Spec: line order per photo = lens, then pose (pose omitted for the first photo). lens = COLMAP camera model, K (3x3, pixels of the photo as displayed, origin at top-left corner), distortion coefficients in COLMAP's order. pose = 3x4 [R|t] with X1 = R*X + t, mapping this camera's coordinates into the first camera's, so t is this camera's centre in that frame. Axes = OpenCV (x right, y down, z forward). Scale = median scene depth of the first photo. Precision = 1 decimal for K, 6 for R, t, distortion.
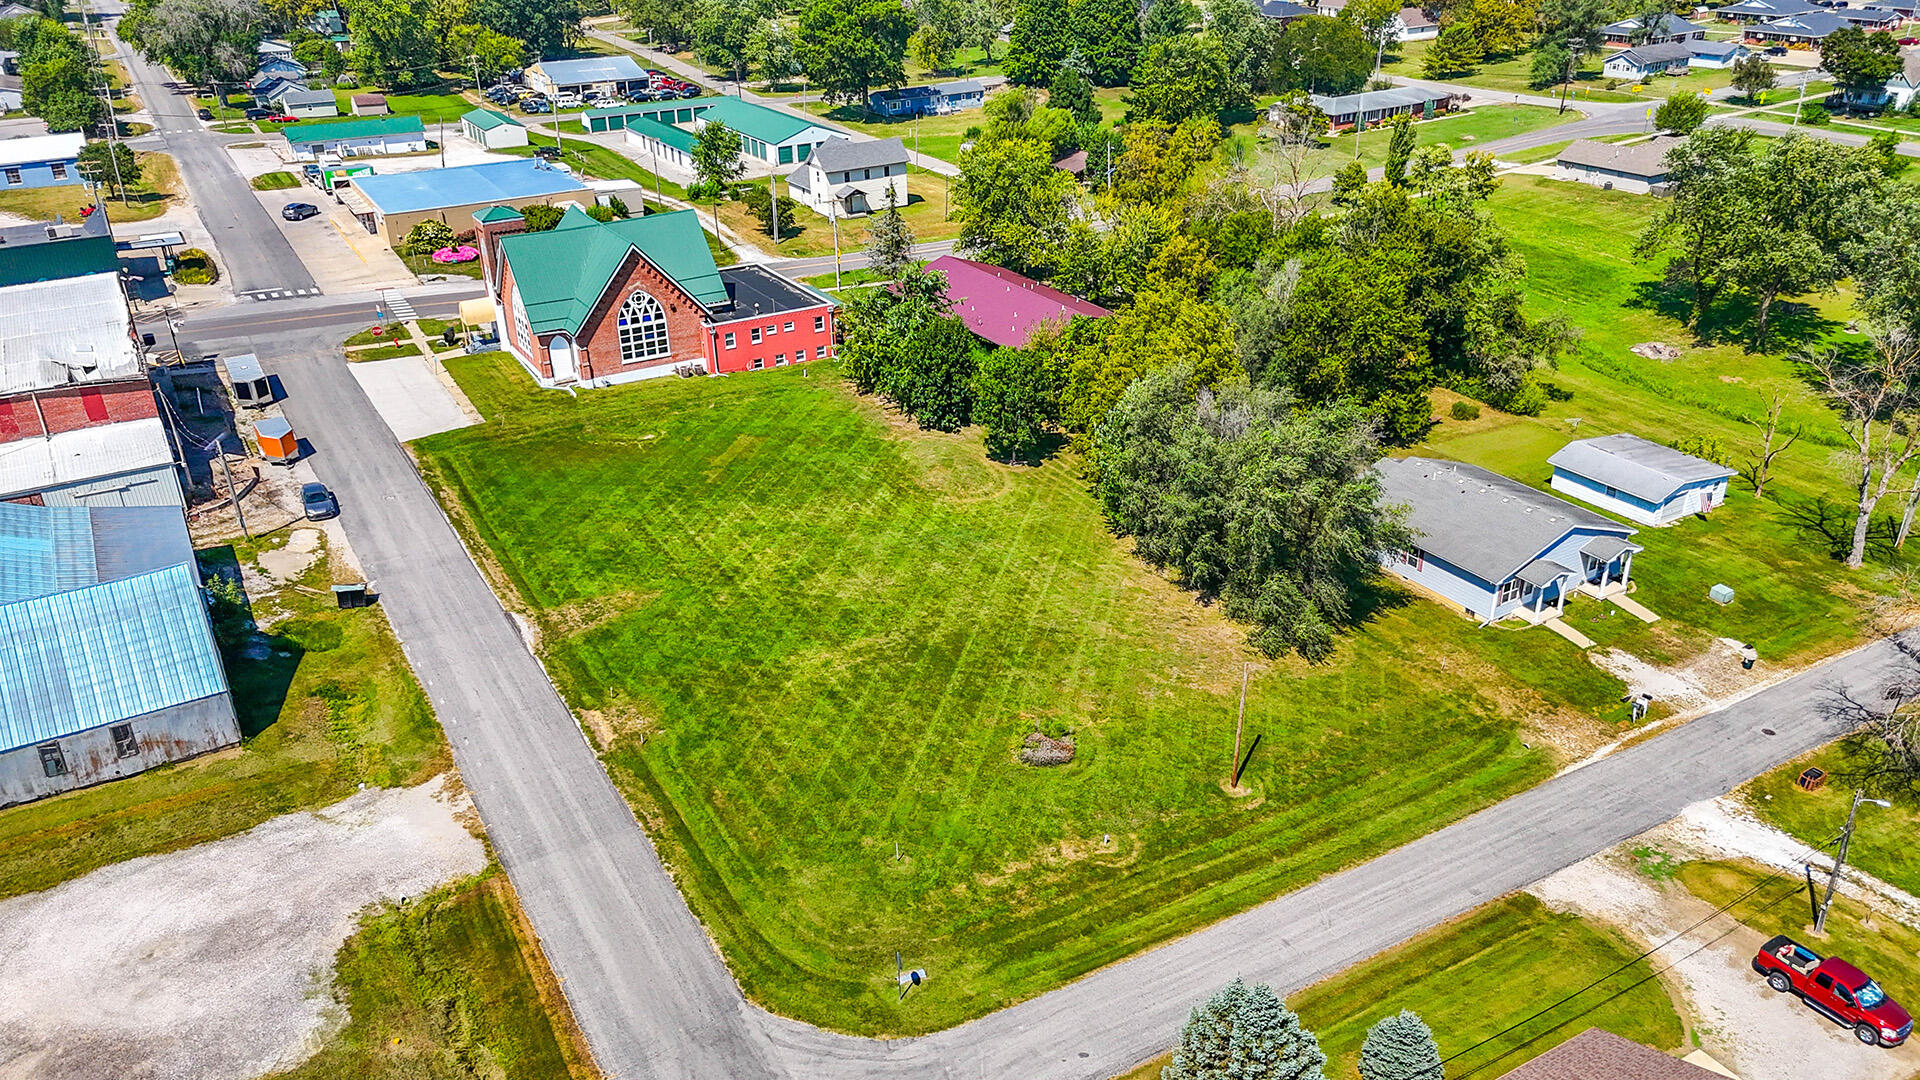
lens RADIAL K [[1416.7, 0, 954.6], [0, 1416.7, 554.9], [0, 0, 1]] dist [0.066183, -0.019483]
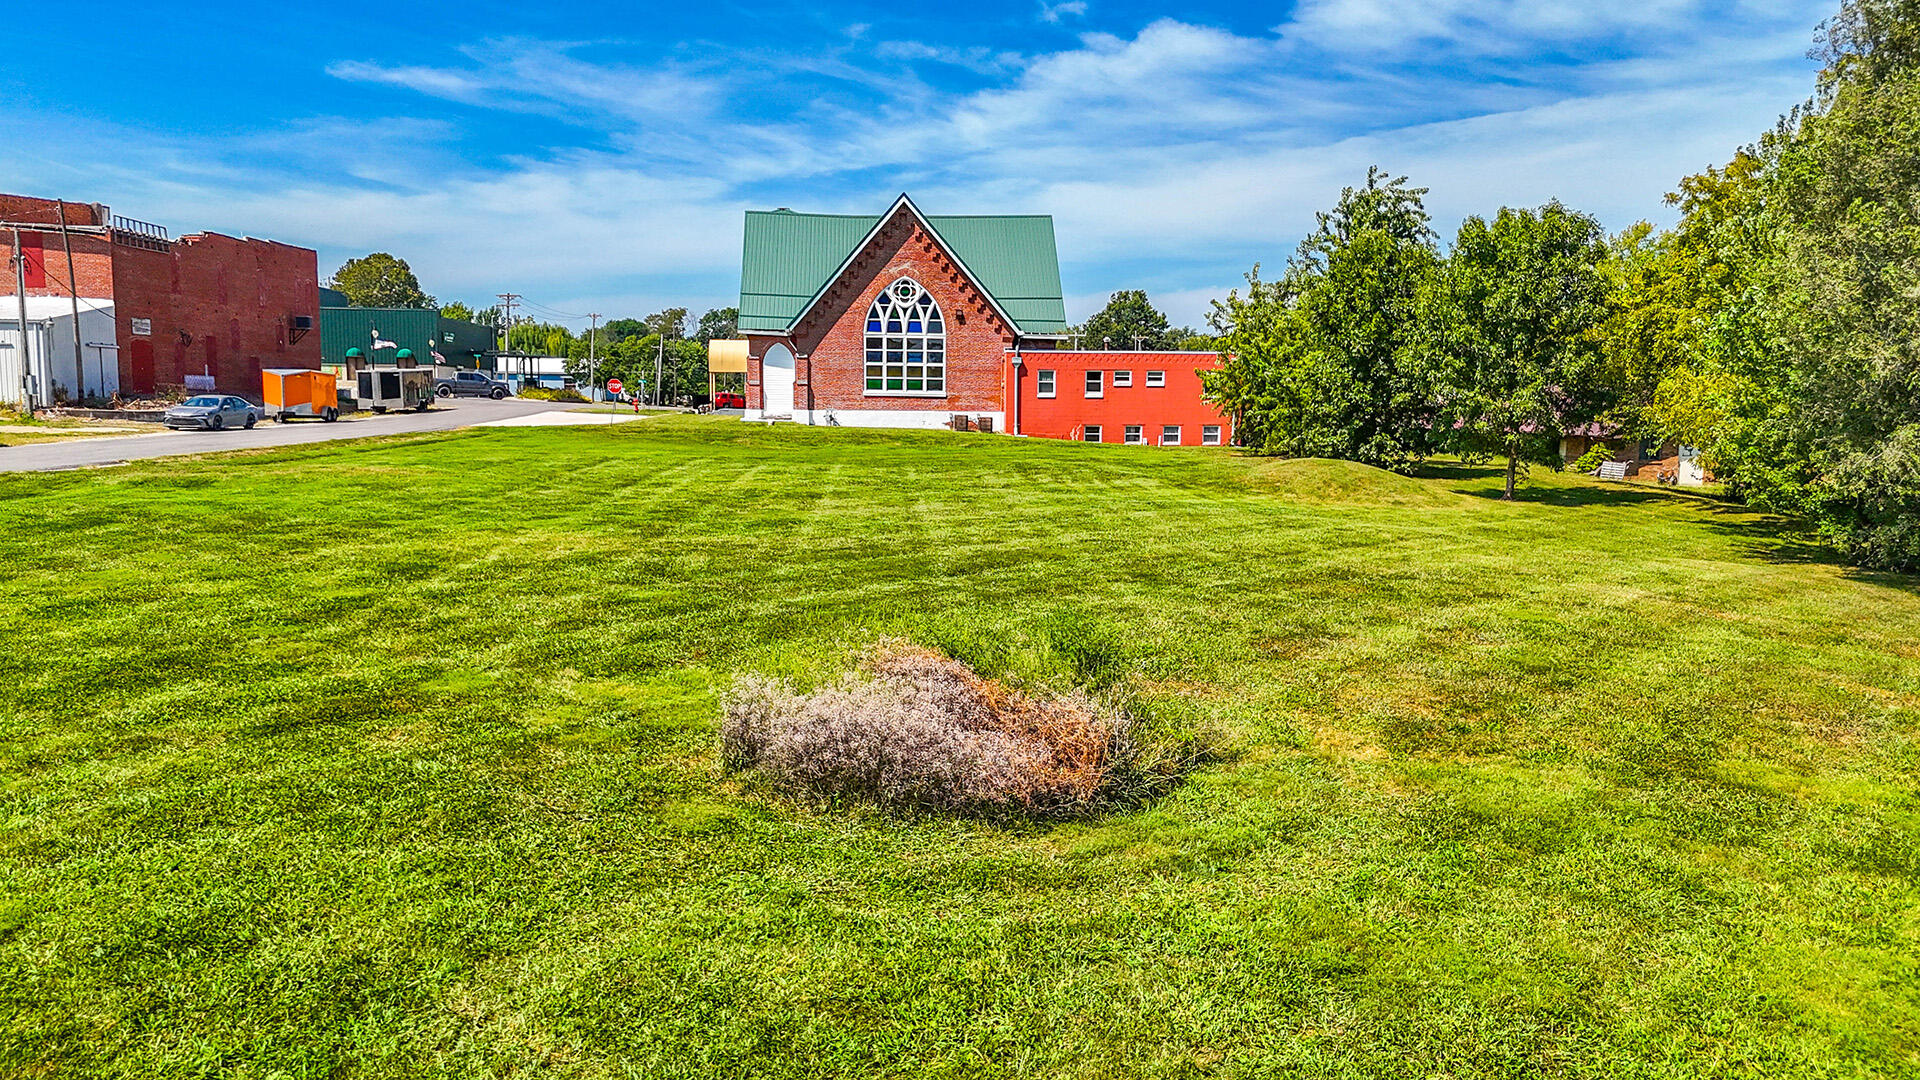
lens RADIAL K [[1416.7, 0, 955.8], [0, 1416.7, 545.3], [0, 0, 1]] dist [0.066183, -0.019483]
pose [[0.896624, 0.081785, -0.435174, 0.072152], [-0.222867, 0.932586, -0.283926, 0.090232], [0.382617, 0.351561, 0.854406, 0.526672]]
